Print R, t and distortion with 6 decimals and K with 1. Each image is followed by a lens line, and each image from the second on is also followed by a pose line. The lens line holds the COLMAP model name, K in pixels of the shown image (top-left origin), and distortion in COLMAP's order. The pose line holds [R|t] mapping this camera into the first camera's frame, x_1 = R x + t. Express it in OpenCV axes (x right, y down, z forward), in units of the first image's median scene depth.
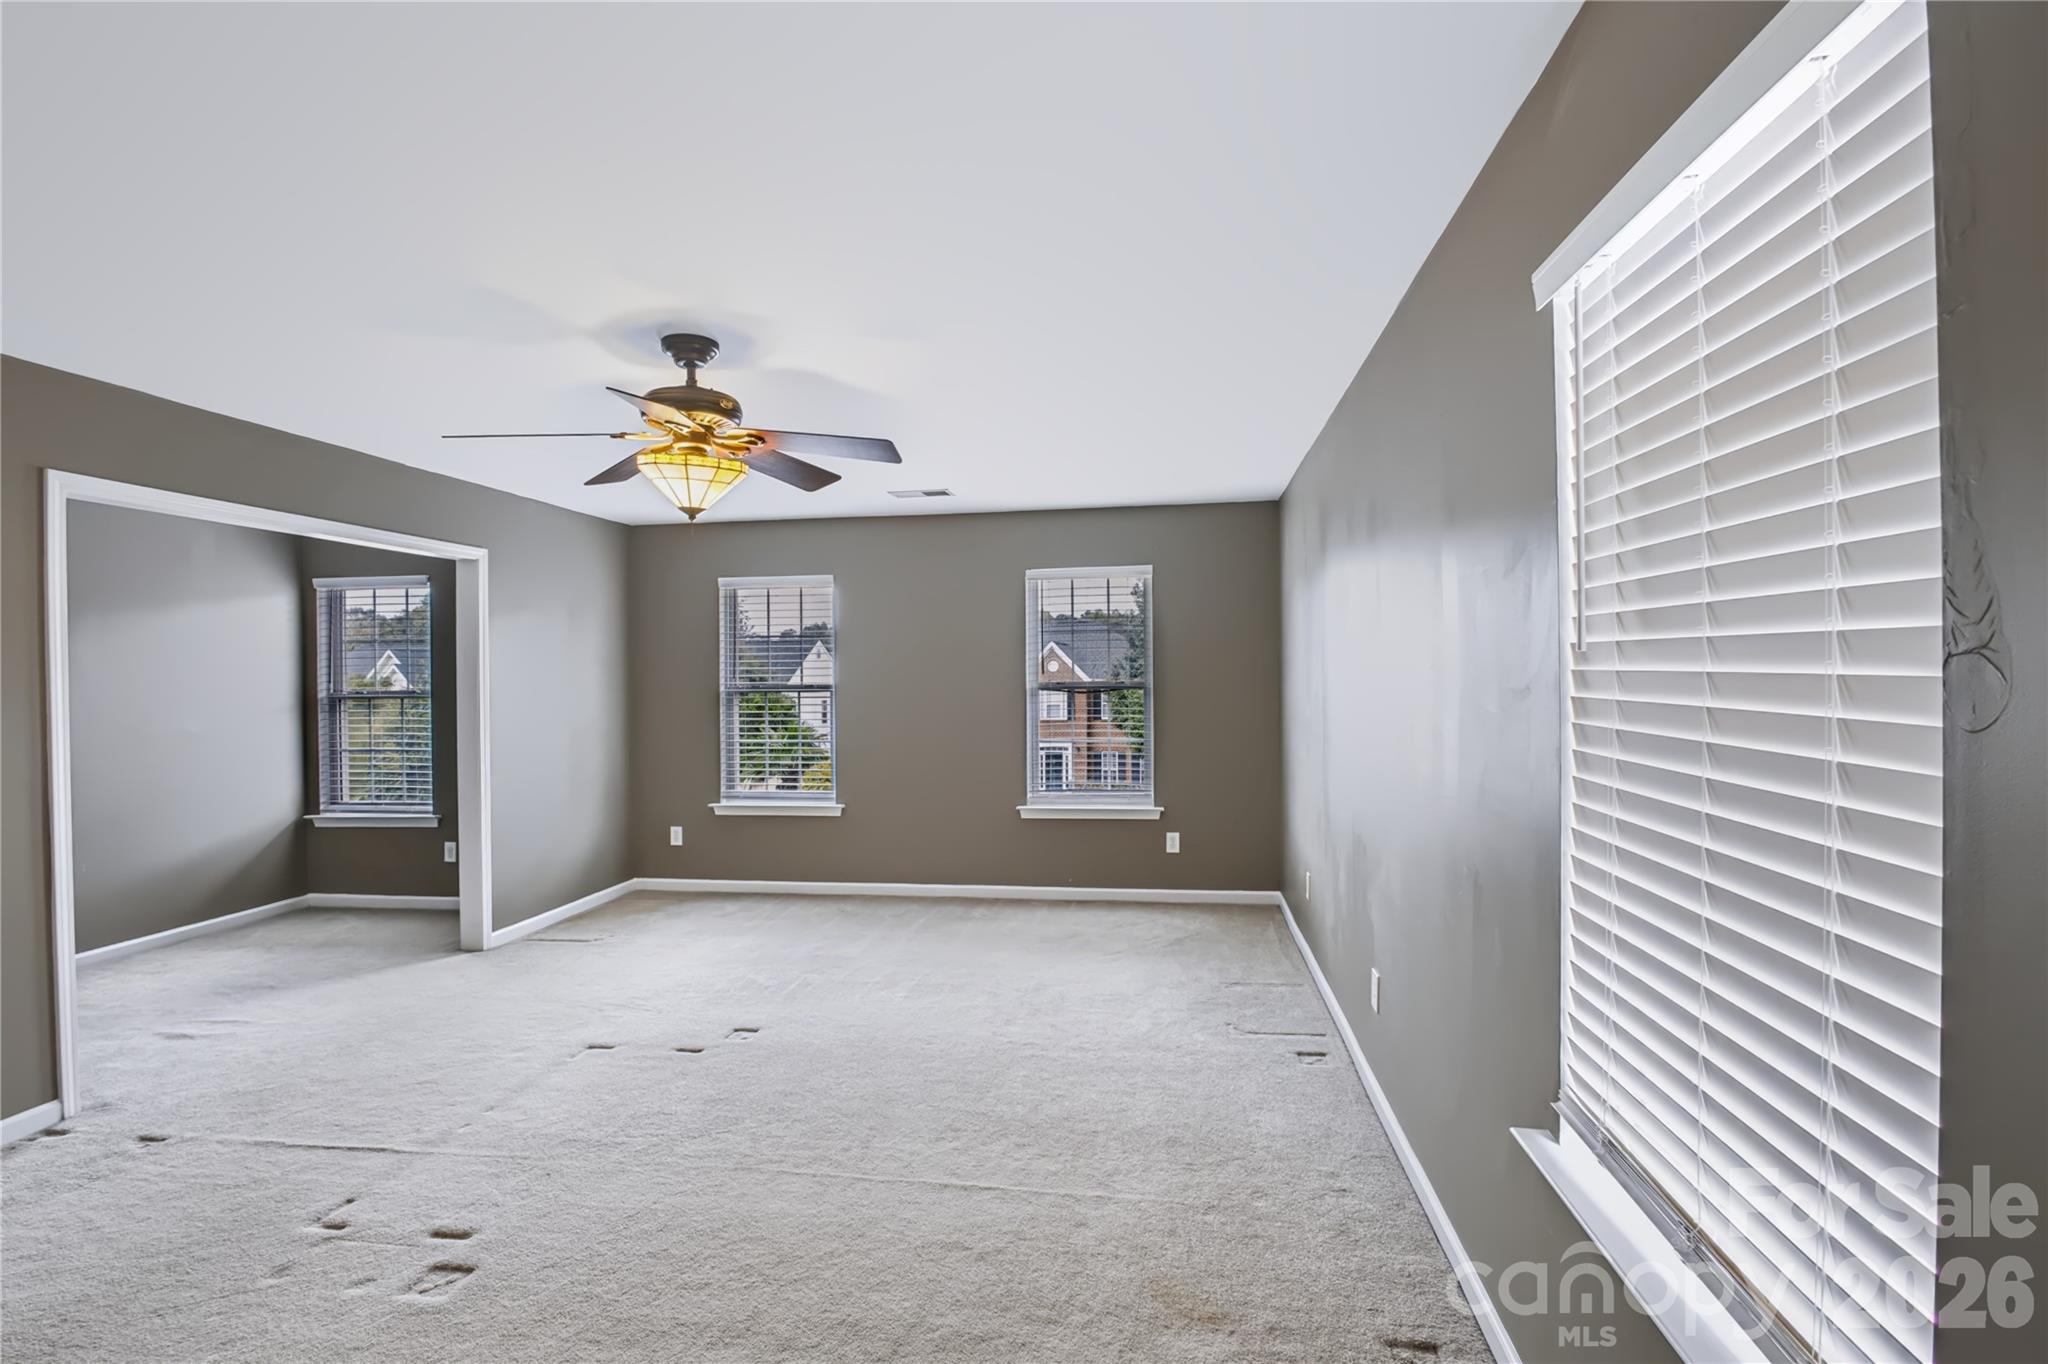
lens RADIAL K [[967.6, 0, 1024.0], [0, 967.6, 682.0], [0, 0, 1]] dist [0.000776, 0.000067]
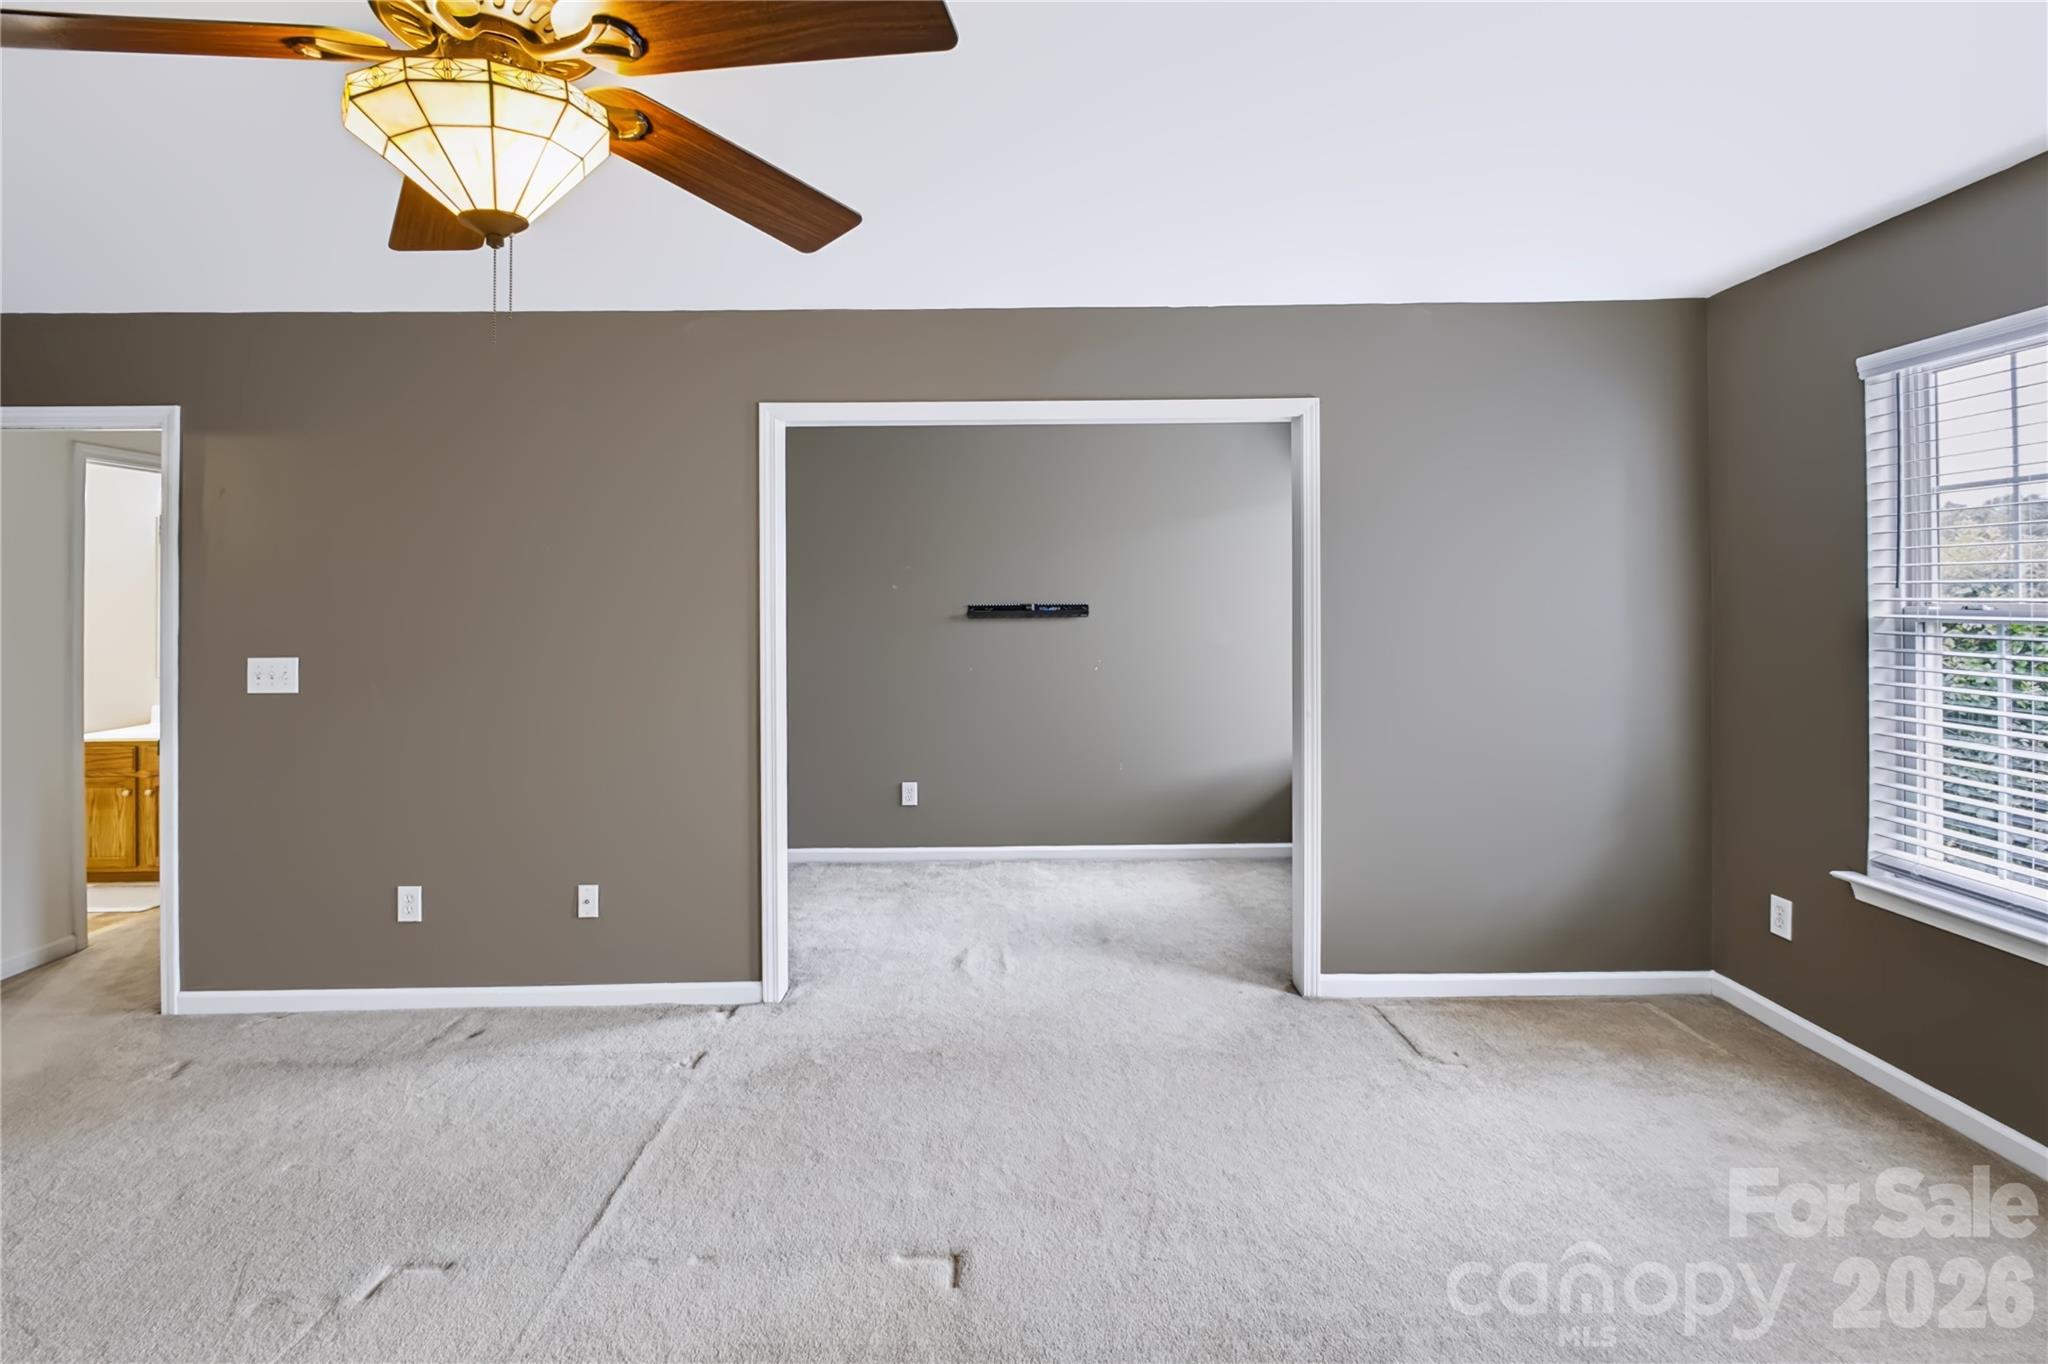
lens RADIAL K [[987.4, 0, 1025.4], [0, 987.4, 589.3], [0, 0, 1]] dist [0.005540, 0.000875]
pose [[0.168532, 0.003155, -0.985691, 0.125487], [-0.004657, 0.999986, 0.002404, -0.011514], [0.985685, 0.004186, 0.168544, 0.965865]]
